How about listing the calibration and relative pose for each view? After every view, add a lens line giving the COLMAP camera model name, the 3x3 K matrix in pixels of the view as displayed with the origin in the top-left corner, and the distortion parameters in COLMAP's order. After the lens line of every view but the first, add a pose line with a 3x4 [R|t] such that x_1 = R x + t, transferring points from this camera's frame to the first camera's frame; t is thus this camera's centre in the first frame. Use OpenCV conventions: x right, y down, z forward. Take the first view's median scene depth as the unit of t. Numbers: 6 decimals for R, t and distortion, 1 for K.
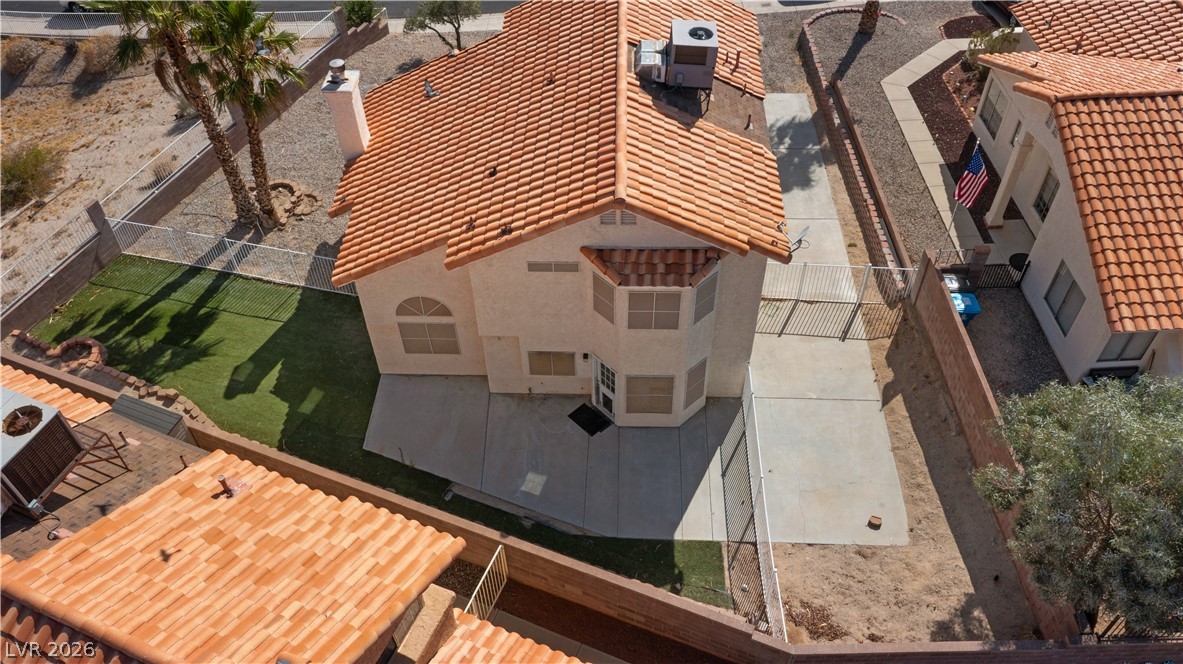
lens RADIAL K [[933.3, 0, 591.1], [0, 933.3, 329.1], [0, 0, 1]] dist [-0.014921, 0.007858]
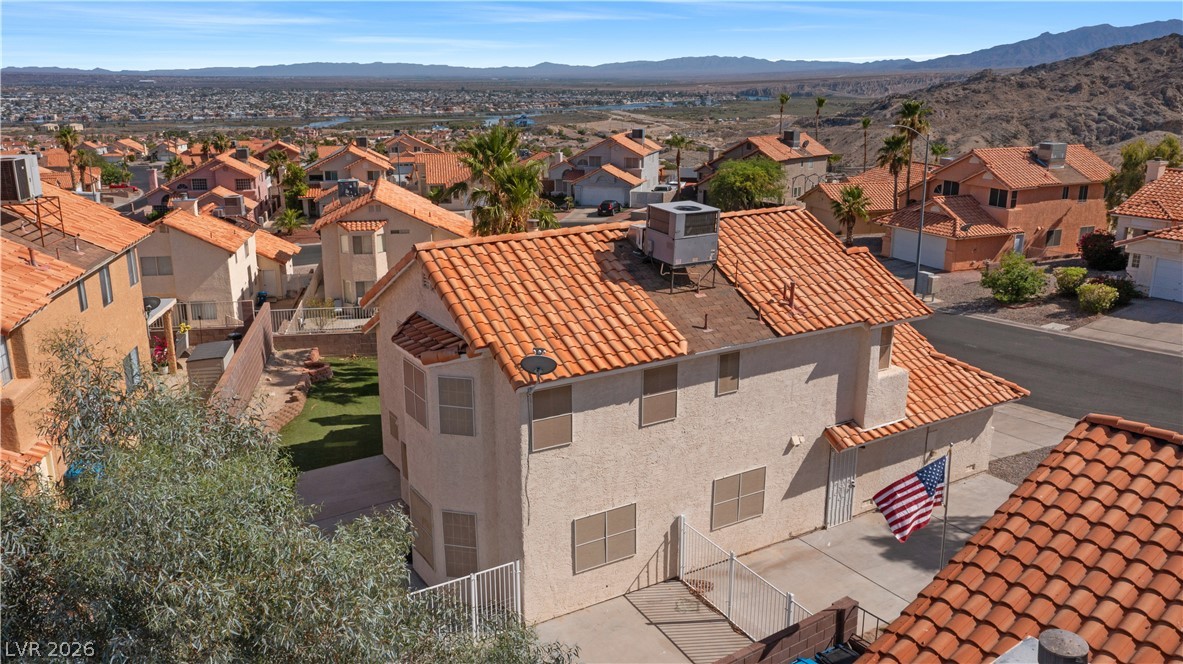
lens RADIAL K [[933.3, 0, 591.1], [0, 933.3, 329.1], [0, 0, 1]] dist [-0.014921, 0.007858]
pose [[0.551459, 0.236555, -0.799959, 0.778894], [-0.619693, 0.758136, -0.203003, 0.010196], [0.558457, 0.607677, 0.564673, 0.490733]]
